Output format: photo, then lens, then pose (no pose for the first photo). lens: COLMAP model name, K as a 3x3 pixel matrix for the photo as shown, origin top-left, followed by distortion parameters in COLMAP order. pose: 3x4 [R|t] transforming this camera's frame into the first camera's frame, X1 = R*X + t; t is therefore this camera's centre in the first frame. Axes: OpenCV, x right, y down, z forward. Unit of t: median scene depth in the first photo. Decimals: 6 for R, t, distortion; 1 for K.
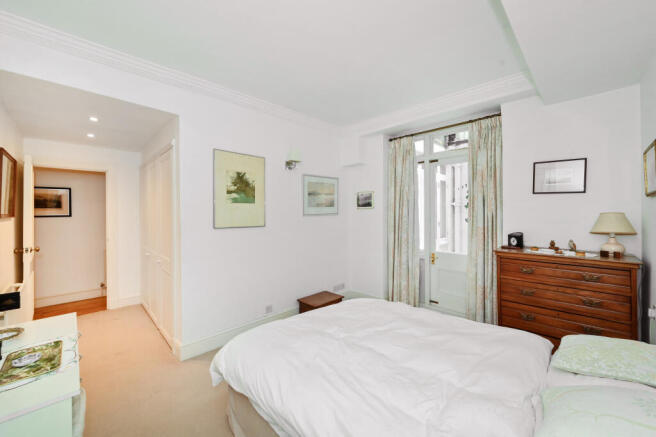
lens RADIAL K [[258.3, 0, 328.0], [0, 258.3, 218.5], [0, 0, 1]] dist [0.000537, 0.000028]
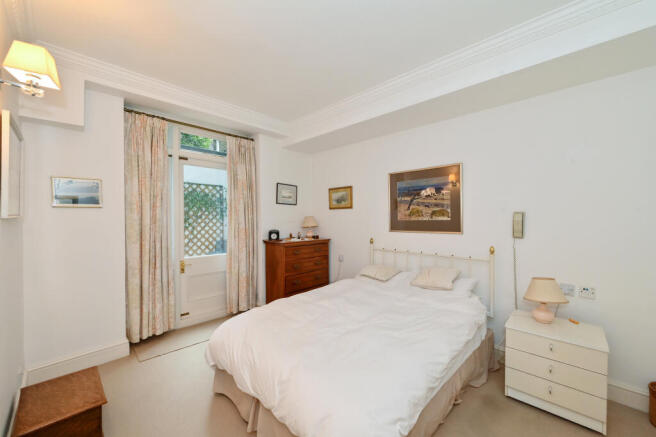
lens RADIAL K [[258.3, 0, 328.0], [0, 258.3, 218.5], [0, 0, 1]] dist [0.000537, 0.000028]
pose [[-0.013319, -0.001498, 0.999910, -0.663233], [0.017526, 0.999845, 0.001731, -0.005612], [-0.999758, 0.017548, -0.013291, 0.682933]]
